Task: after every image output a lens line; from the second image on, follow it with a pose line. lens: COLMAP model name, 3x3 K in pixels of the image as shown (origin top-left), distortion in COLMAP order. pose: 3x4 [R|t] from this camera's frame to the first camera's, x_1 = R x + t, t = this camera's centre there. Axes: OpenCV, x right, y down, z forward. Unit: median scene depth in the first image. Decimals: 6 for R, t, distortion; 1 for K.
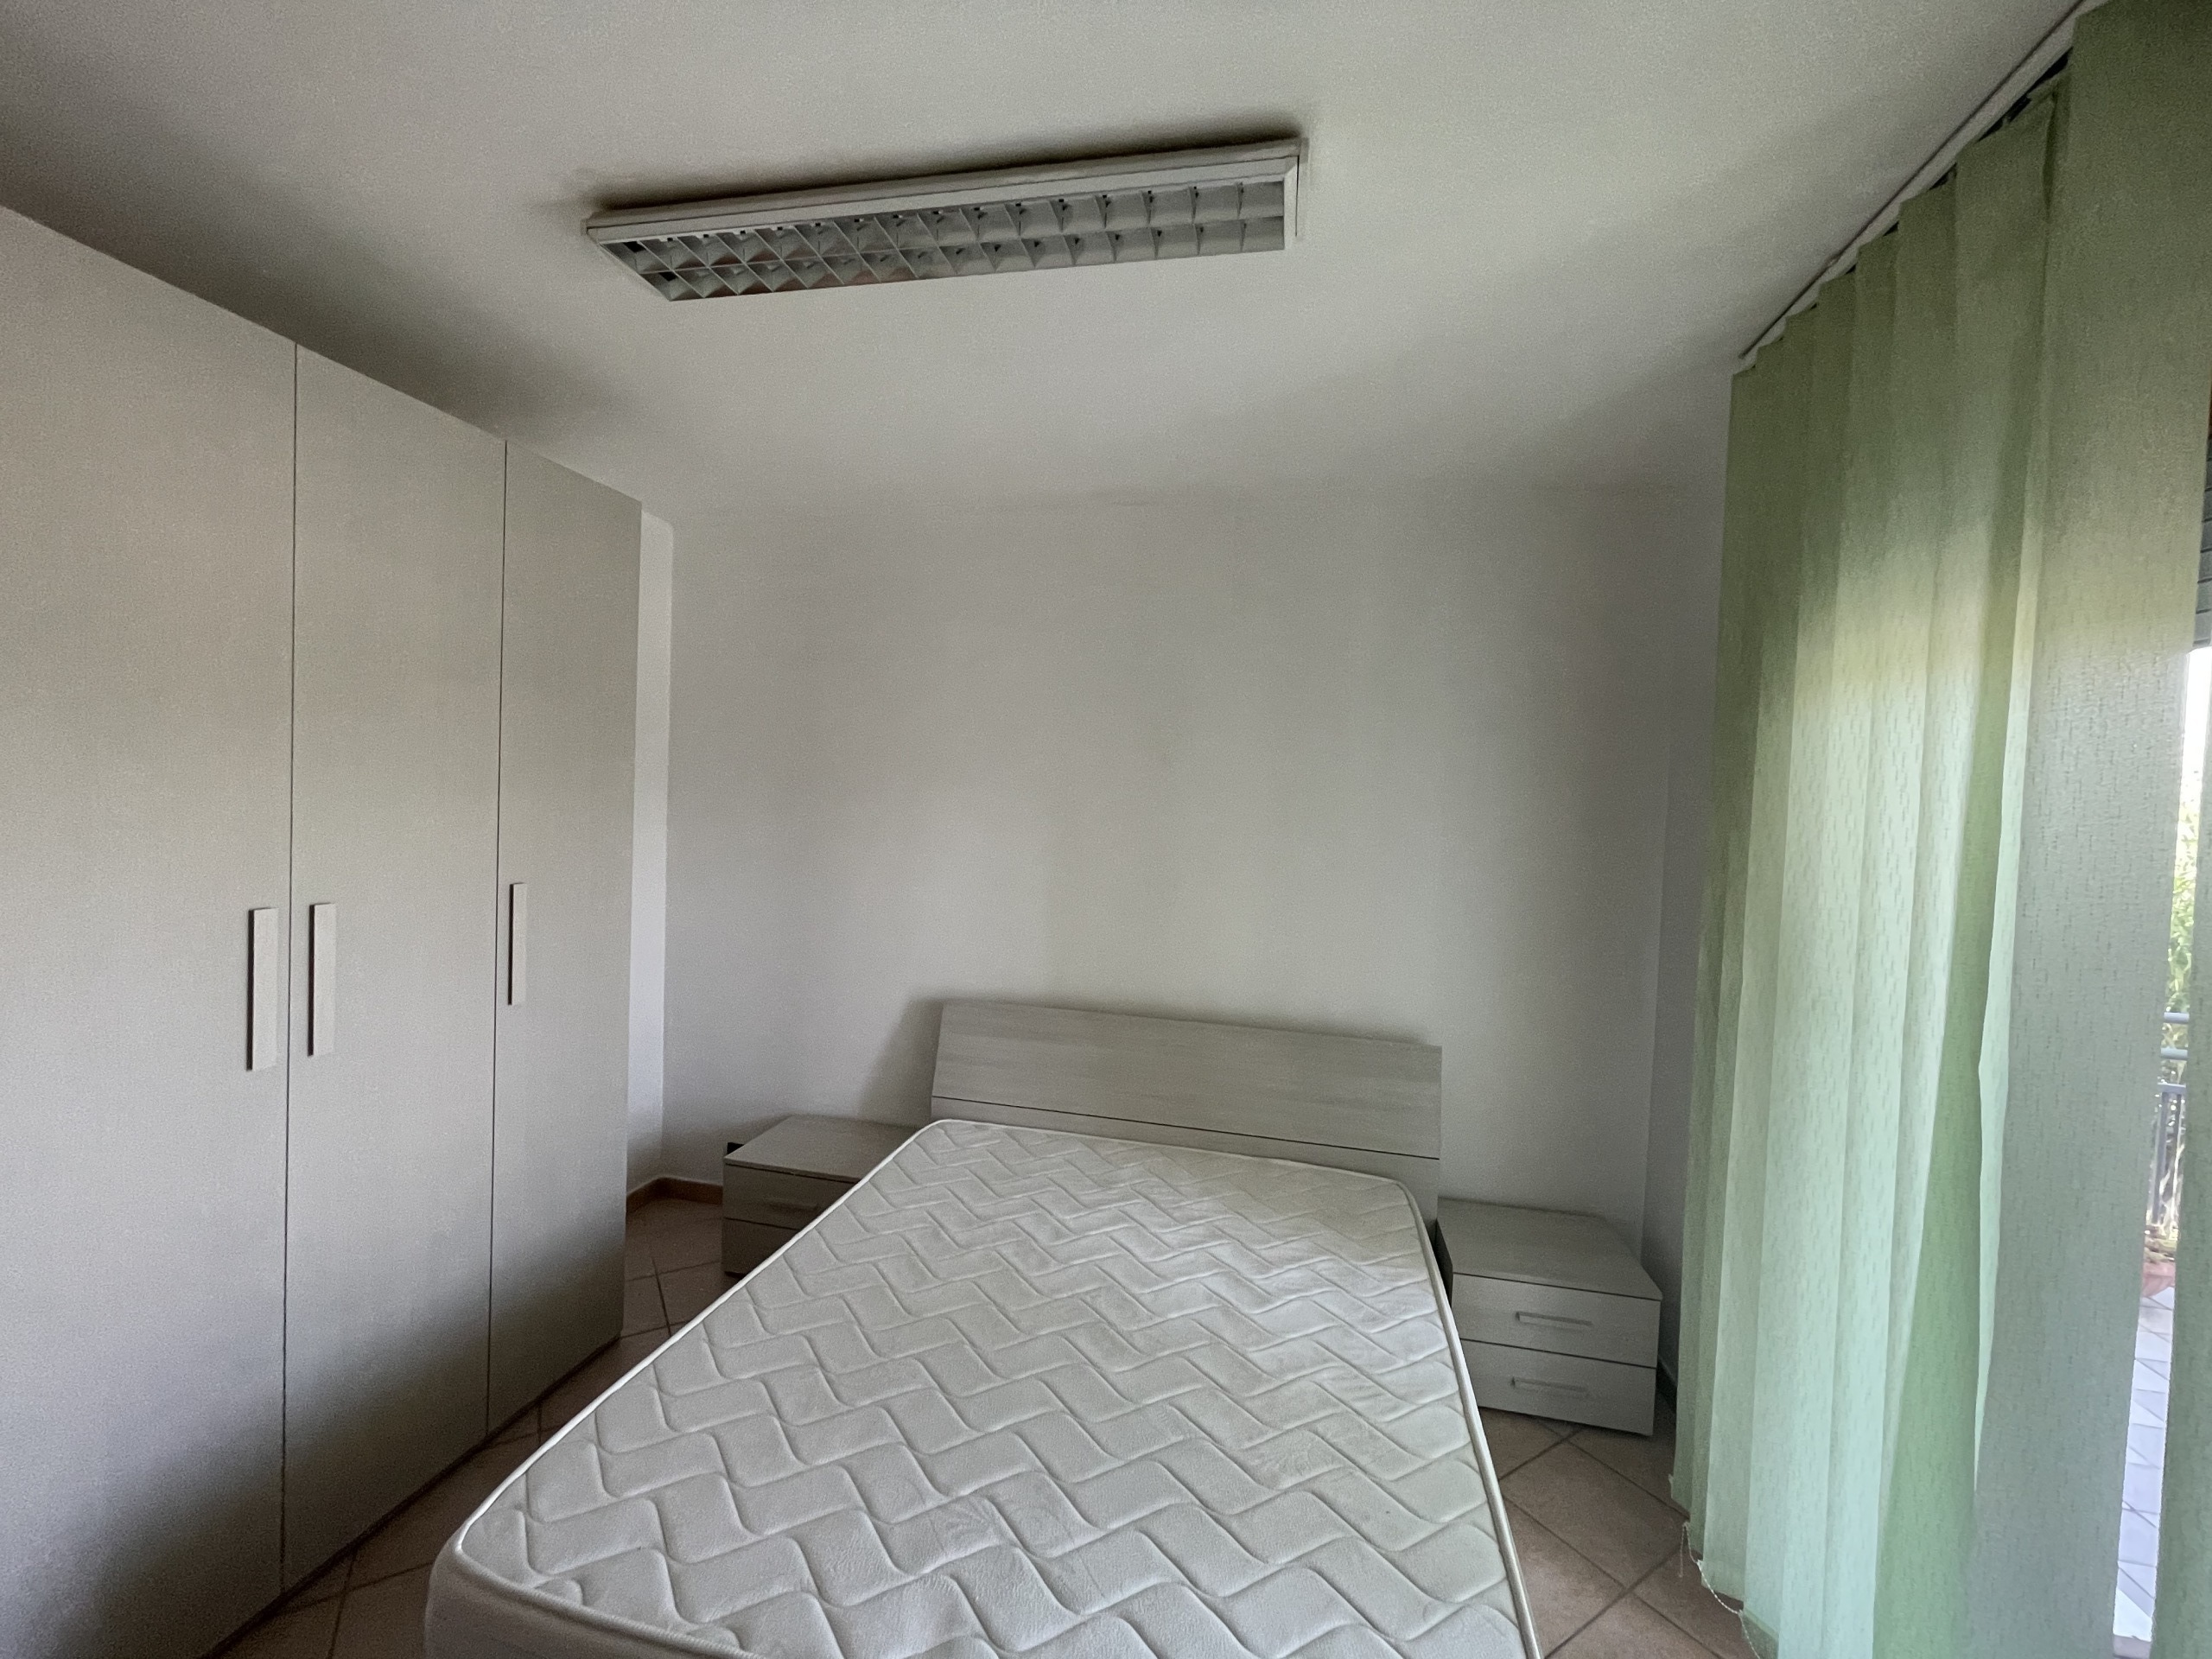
lens RADIAL K [[896.5, 0, 1106.6], [0, 896.5, 818.8], [0, 0, 1]] dist [-0.008496, 0.004371]
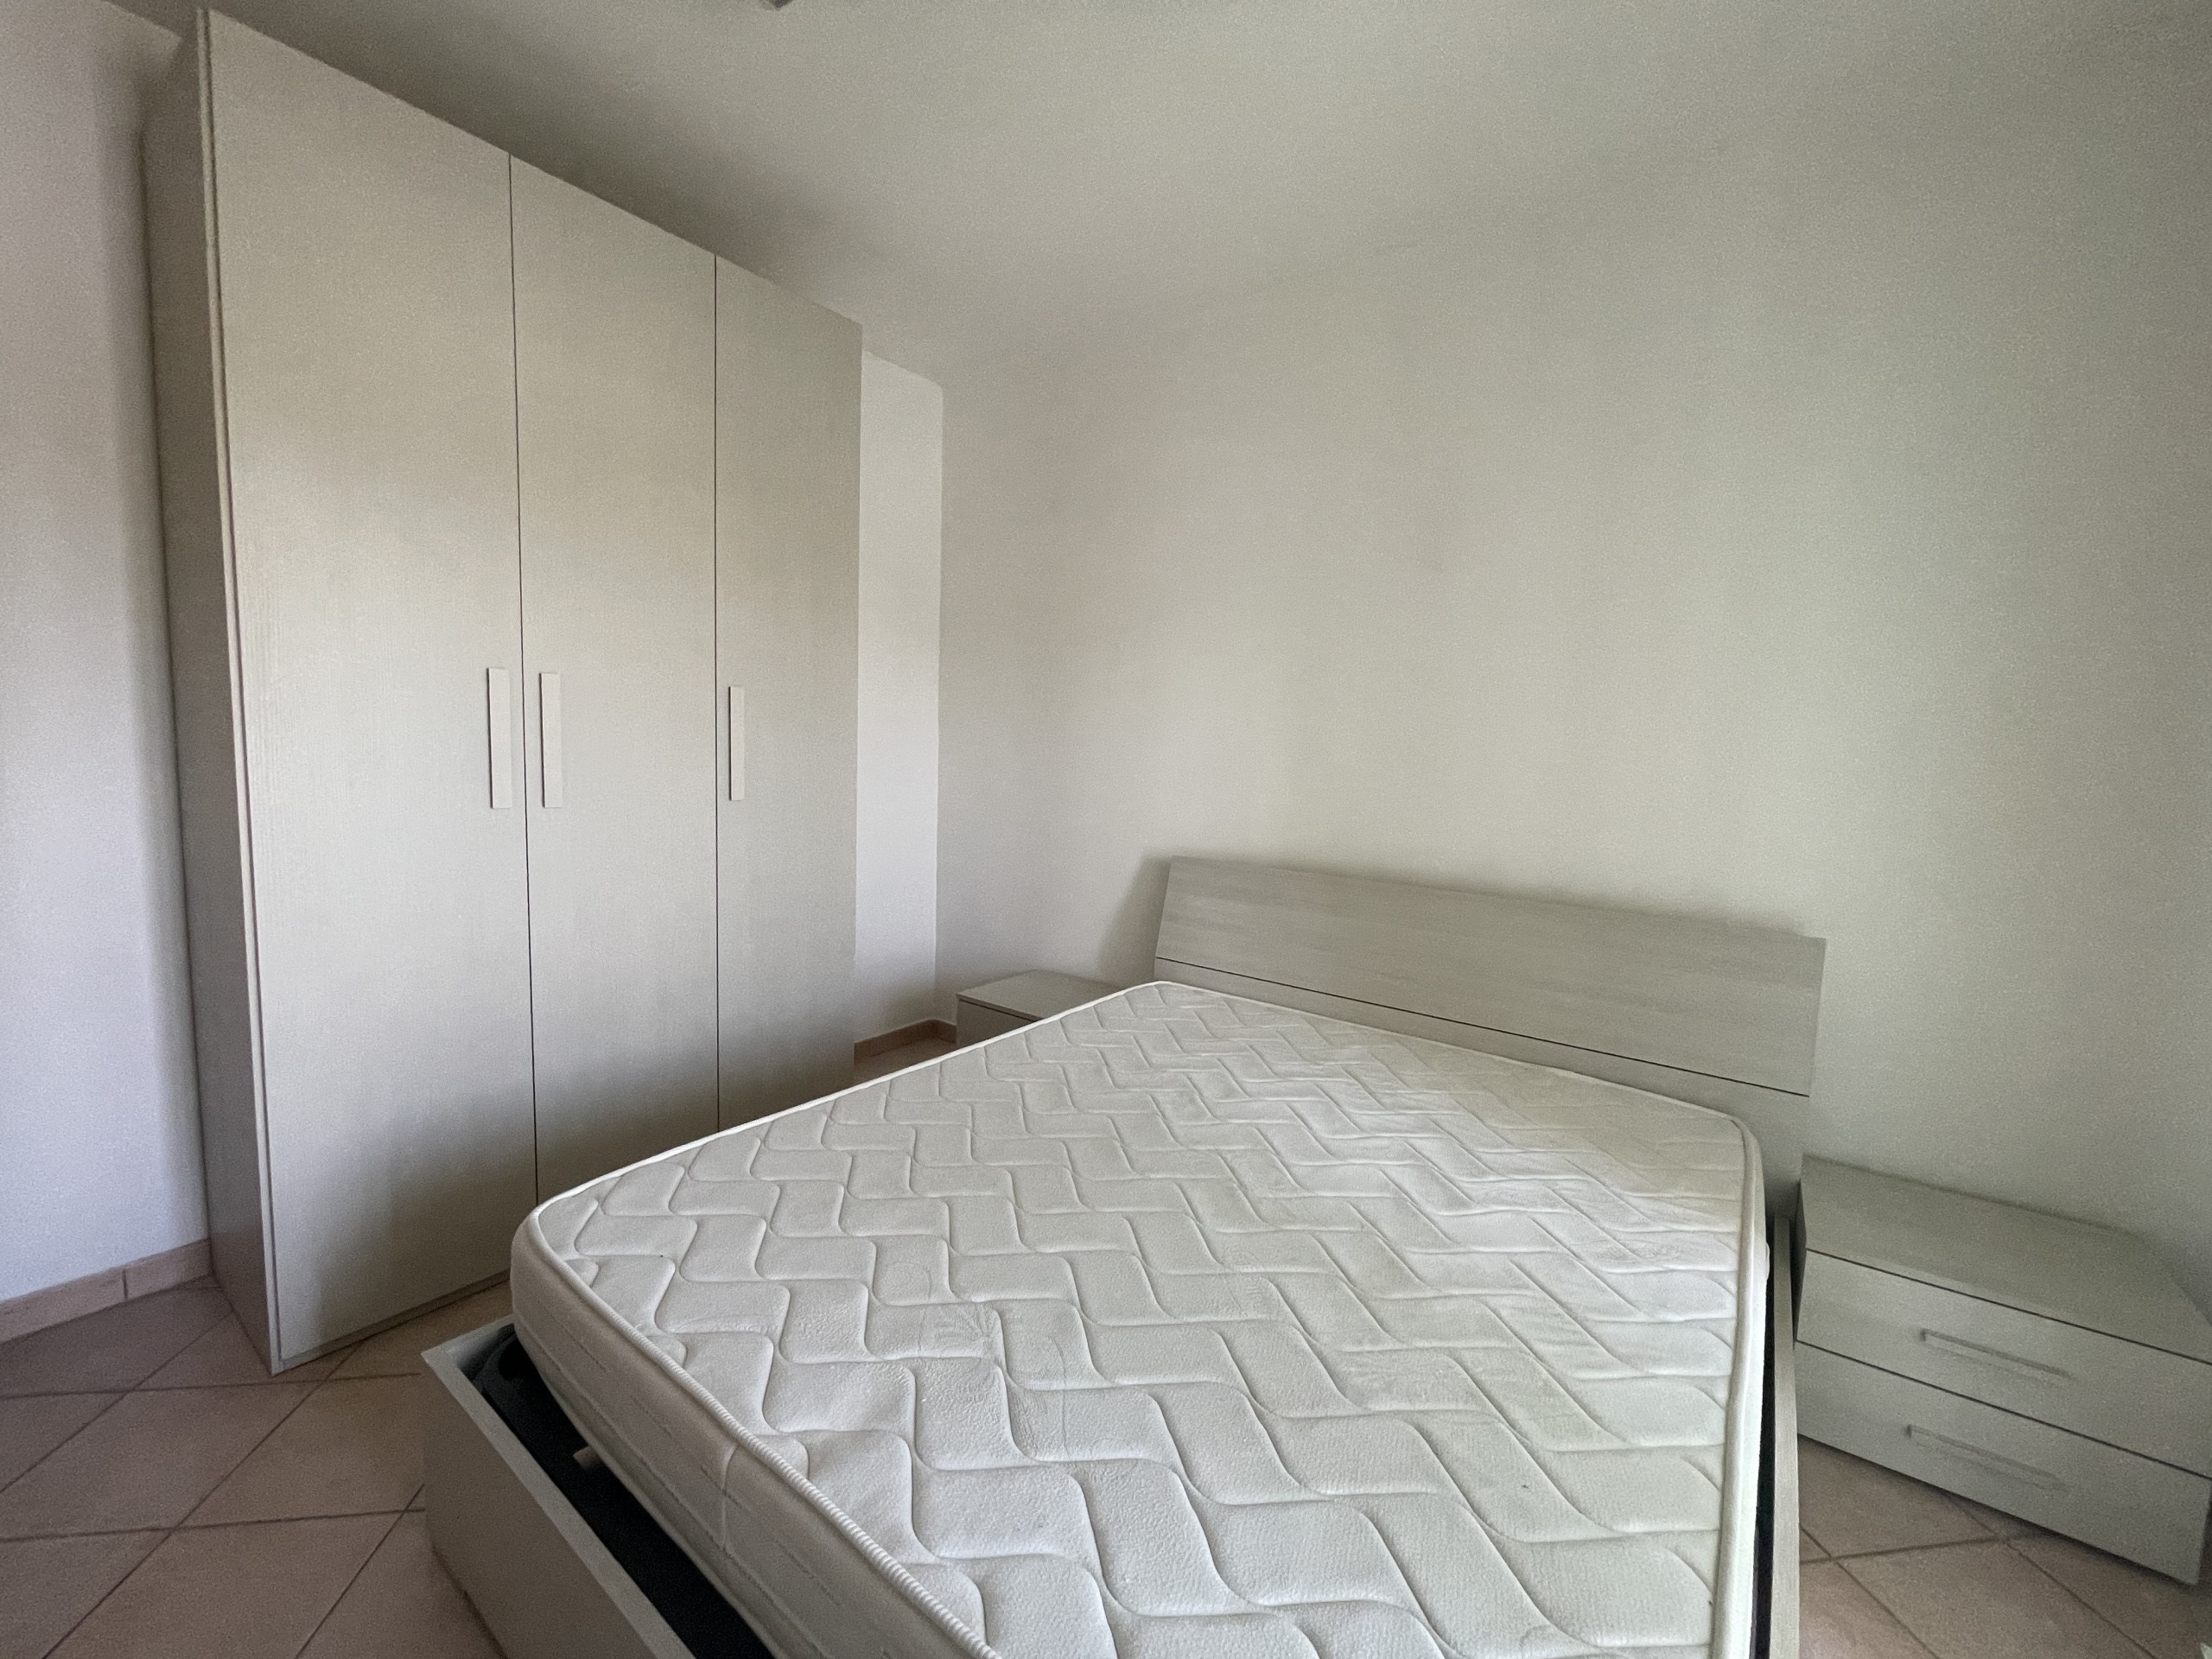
lens RADIAL K [[896.5, 0, 1114.7], [0, 896.5, 829.3], [0, 0, 1]] dist [-0.008496, 0.004371]
pose [[0.911857, 0.034000, -0.409098, 0.218752], [-0.012384, 0.998389, 0.055373, 0.198586], [0.410321, -0.045426, 0.910809, 0.228454]]
